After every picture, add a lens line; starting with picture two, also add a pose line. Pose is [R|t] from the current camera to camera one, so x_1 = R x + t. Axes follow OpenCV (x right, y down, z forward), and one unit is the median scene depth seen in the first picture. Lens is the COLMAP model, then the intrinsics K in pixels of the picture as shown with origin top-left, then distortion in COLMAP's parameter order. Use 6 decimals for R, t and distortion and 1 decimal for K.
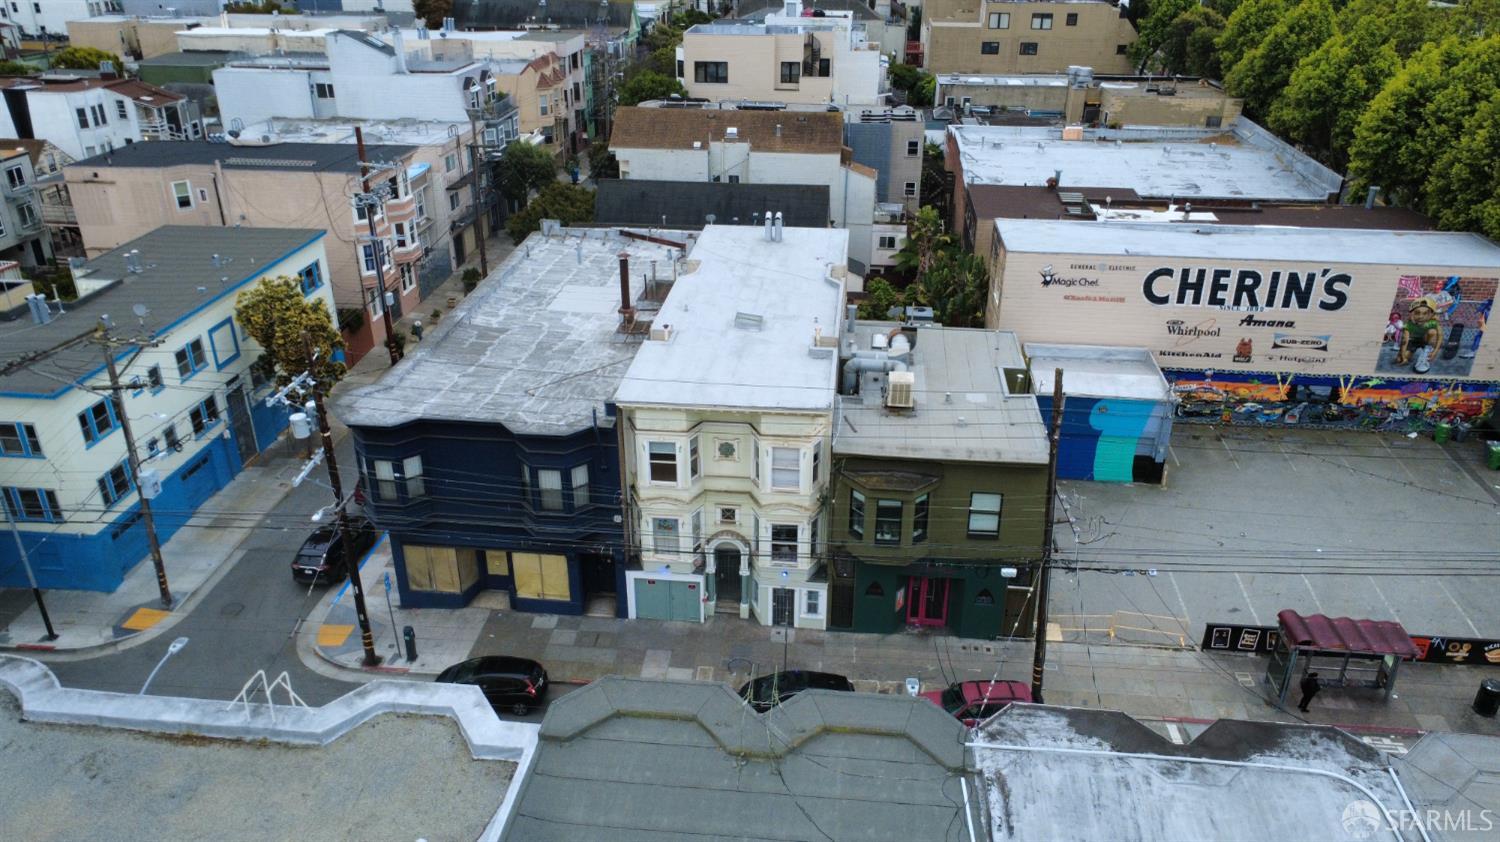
lens RADIAL K [[1085.3, 0, 750.0], [0, 1085.3, 421.0], [0, 0, 1]] dist [0.001876, 0.000277]
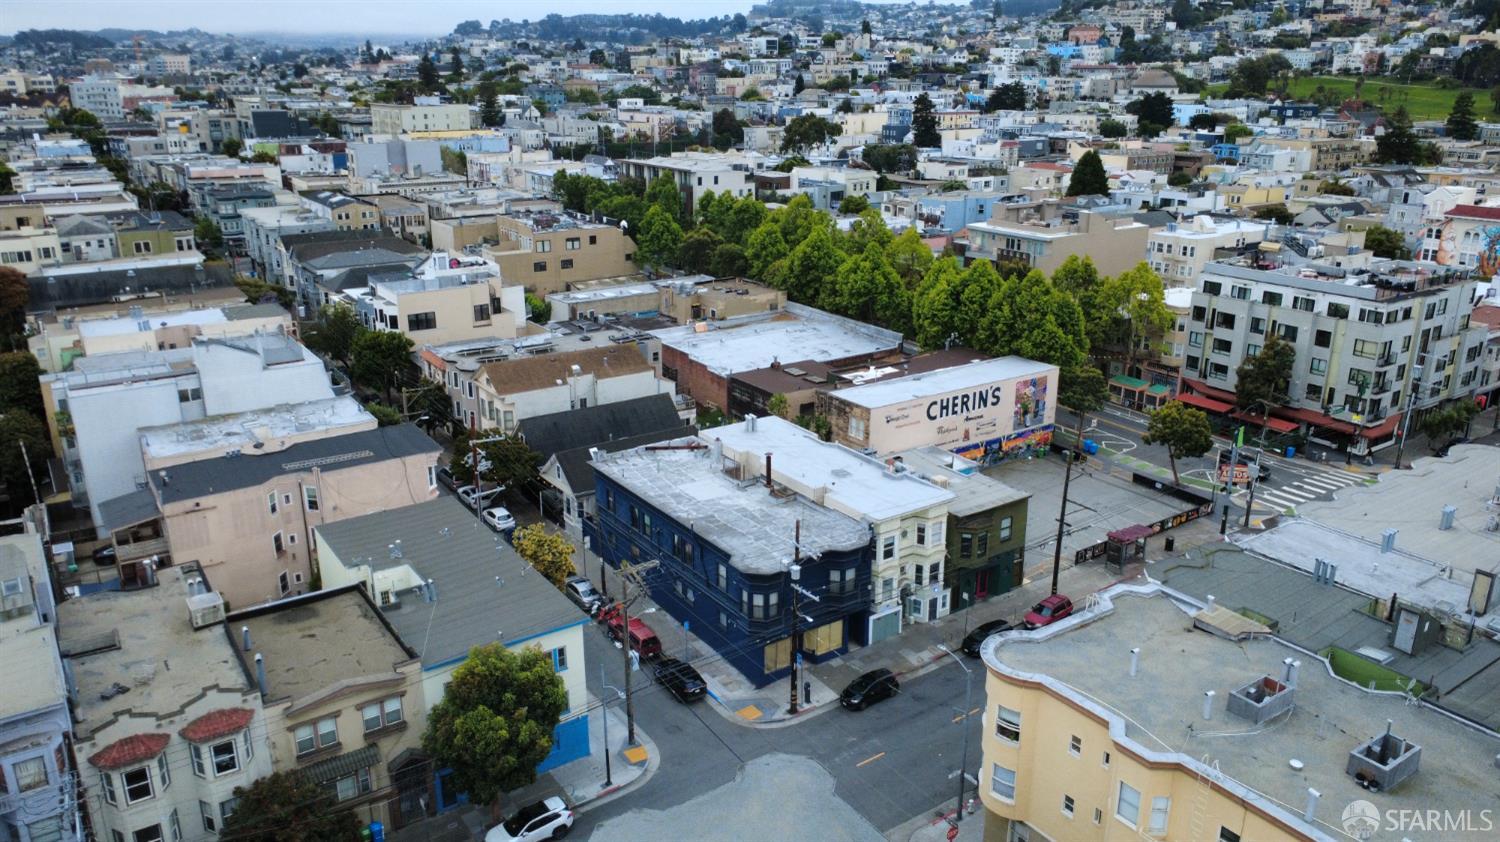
lens RADIAL K [[1085.3, 0, 750.0], [0, 1085.3, 421.0], [0, 0, 1]] dist [0.001876, 0.000277]
pose [[0.761789, -0.202203, 0.615460, -1.042997], [0.282965, 0.958479, -0.035344, -0.132888], [-0.582759, 0.201079, 0.787375, -0.297477]]
